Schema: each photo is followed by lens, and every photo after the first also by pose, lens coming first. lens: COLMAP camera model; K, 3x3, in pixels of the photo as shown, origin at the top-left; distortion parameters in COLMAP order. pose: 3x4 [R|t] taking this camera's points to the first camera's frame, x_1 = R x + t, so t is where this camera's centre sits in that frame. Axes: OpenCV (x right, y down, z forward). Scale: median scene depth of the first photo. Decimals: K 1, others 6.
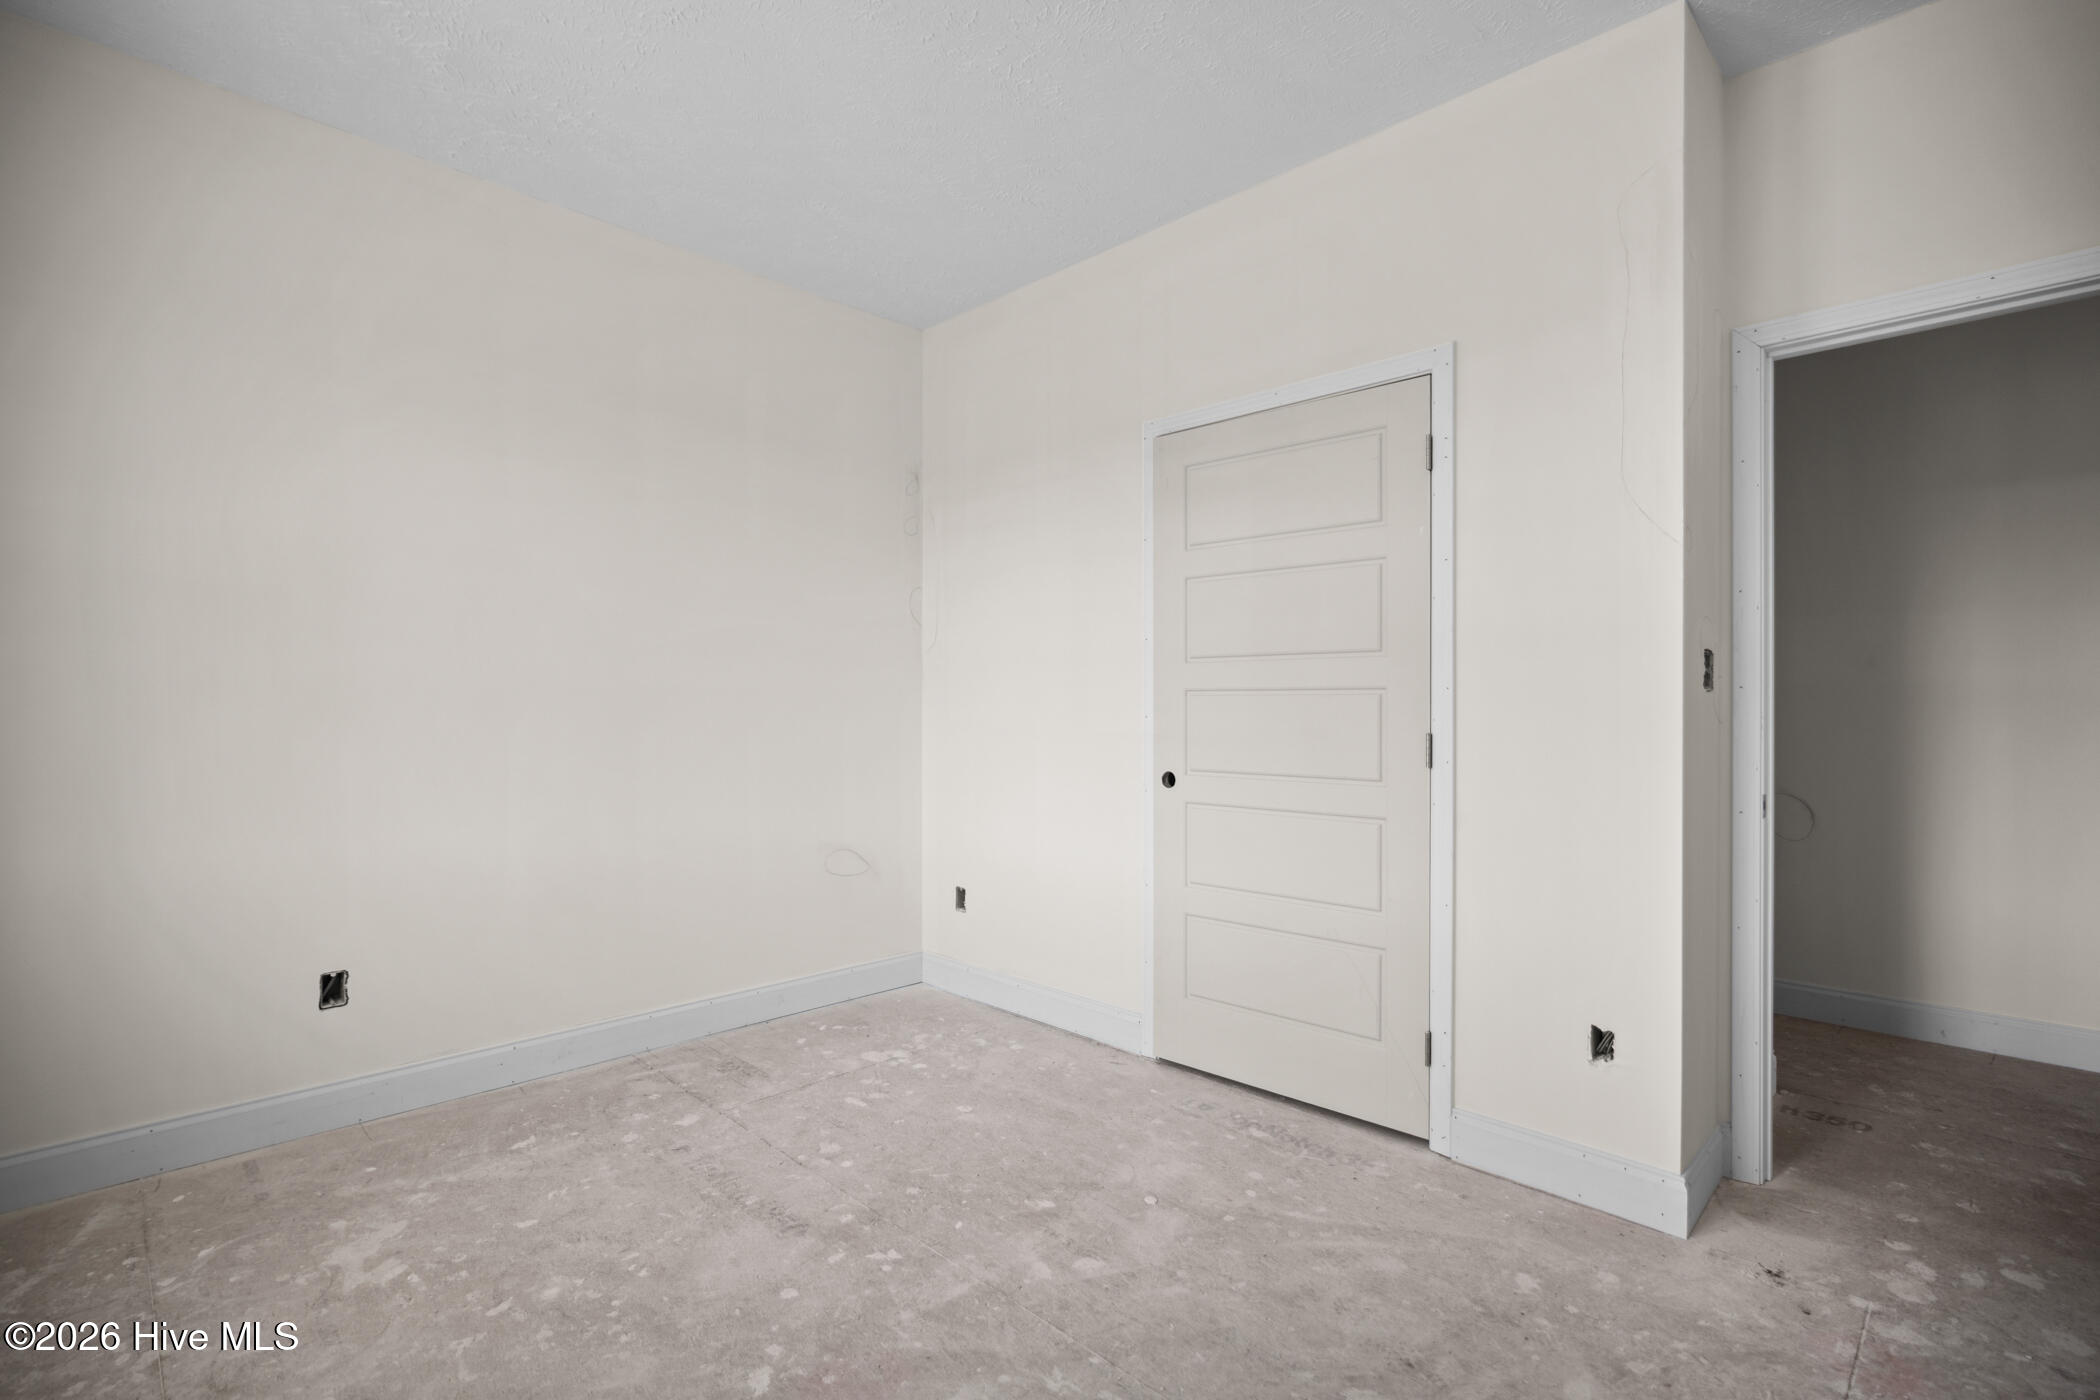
lens RADIAL K [[970.3, 0, 1049.0], [0, 970.3, 700.3], [0, 0, 1]] dist [-0.008637, 0.003462]
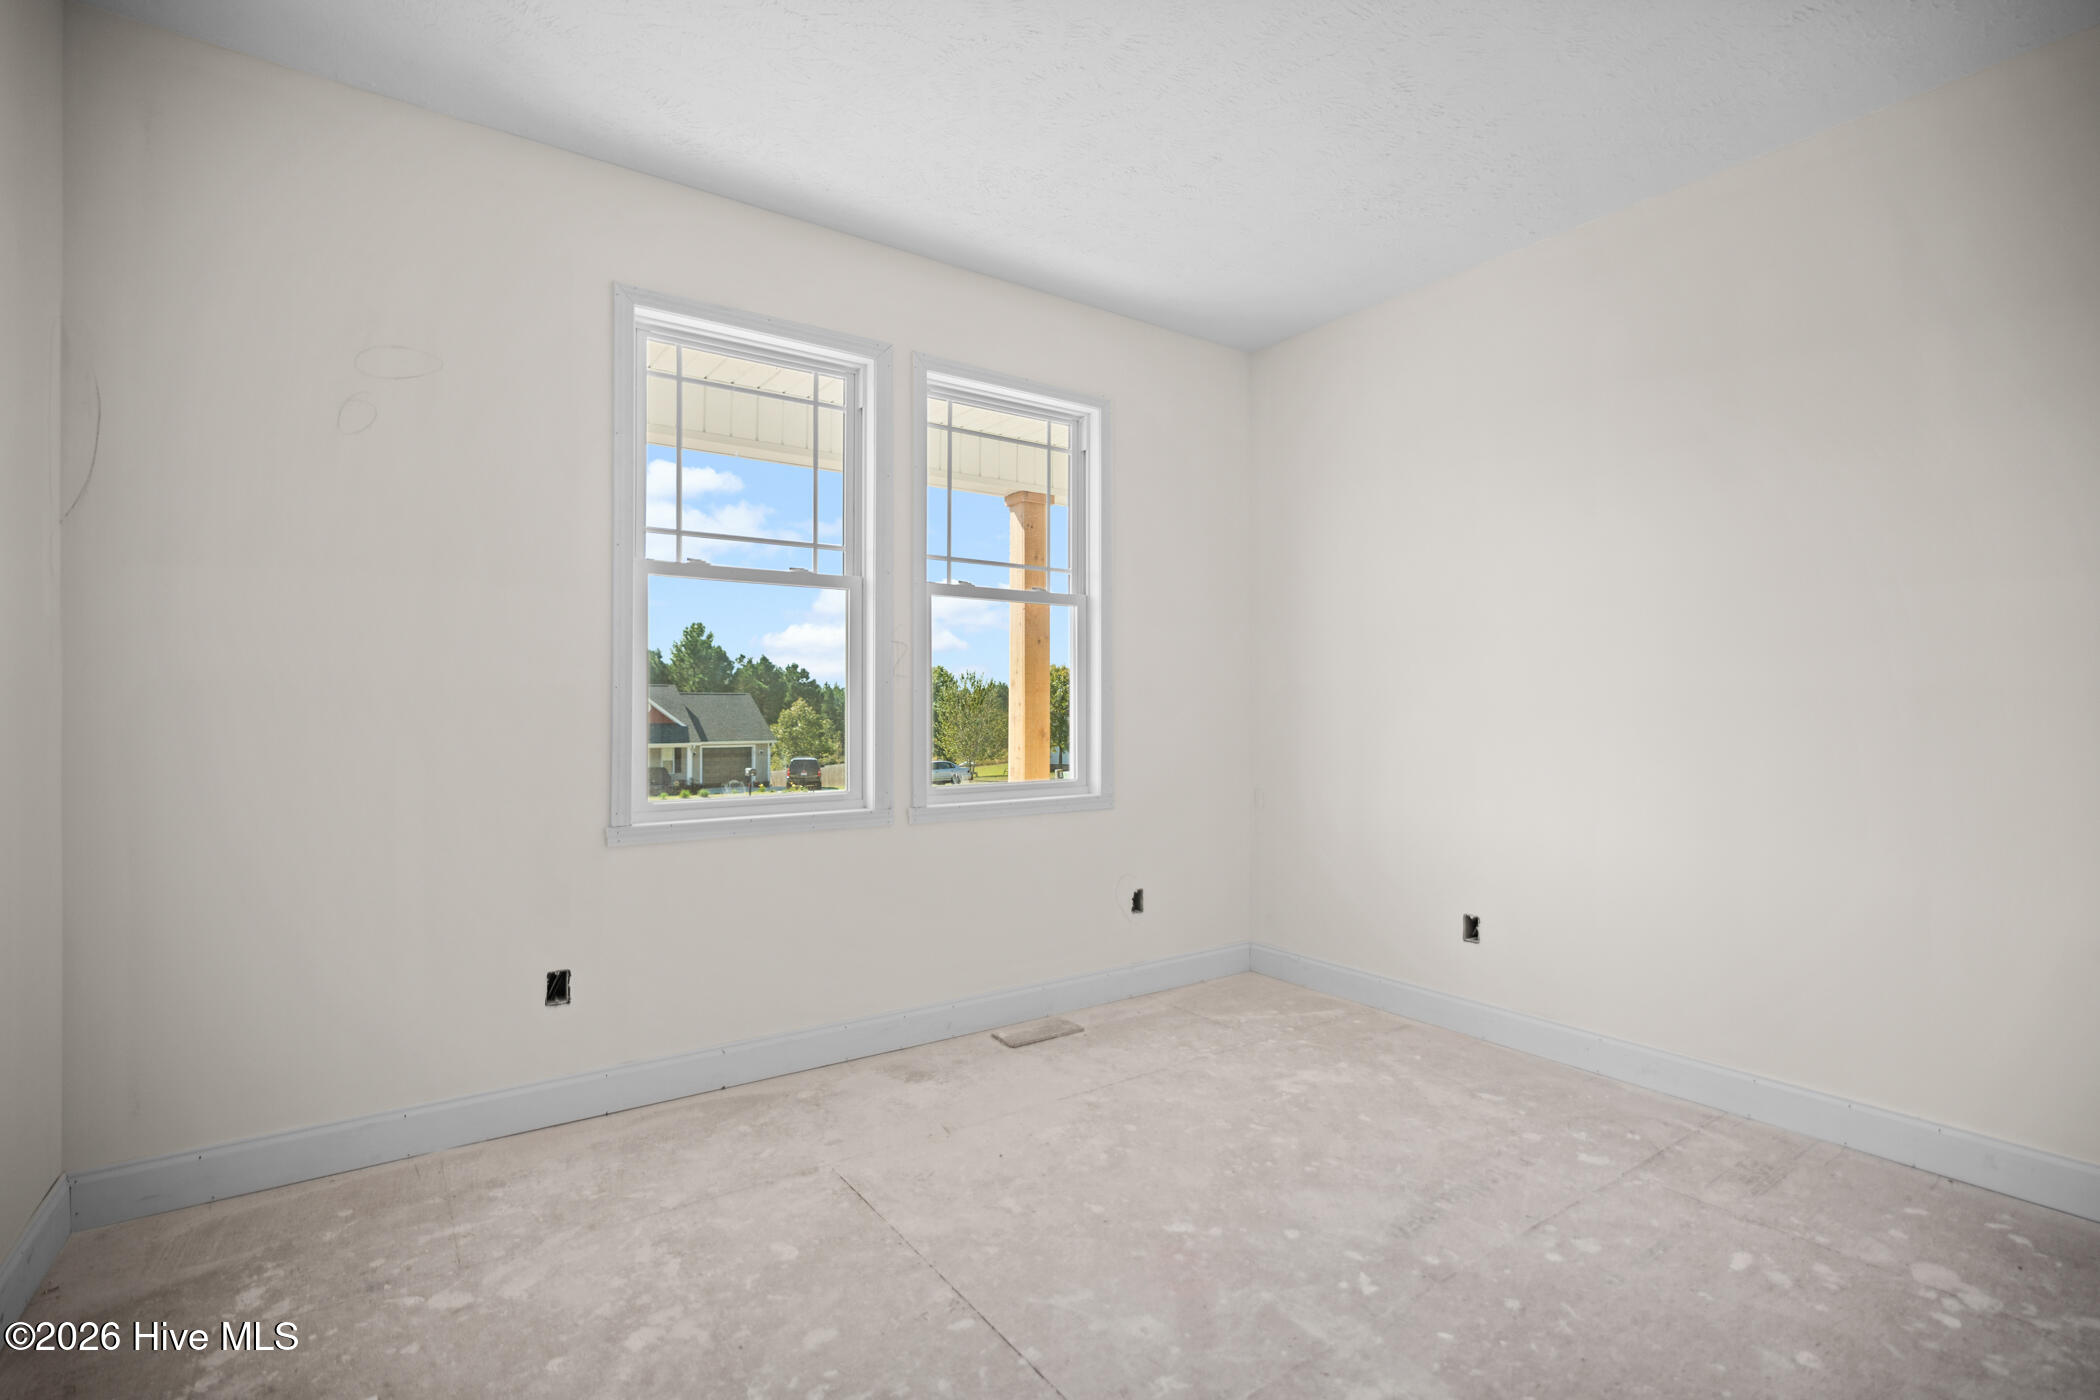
lens RADIAL K [[970.3, 0, 1051.5], [0, 970.3, 698.4], [0, 0, 1]] dist [-0.008637, 0.003462]
pose [[-0.166311, -0.011194, -0.986010, 0.673833], [0.000574, 0.999934, -0.011449, 0.003747], [0.986073, -0.002470, -0.166294, 0.689677]]
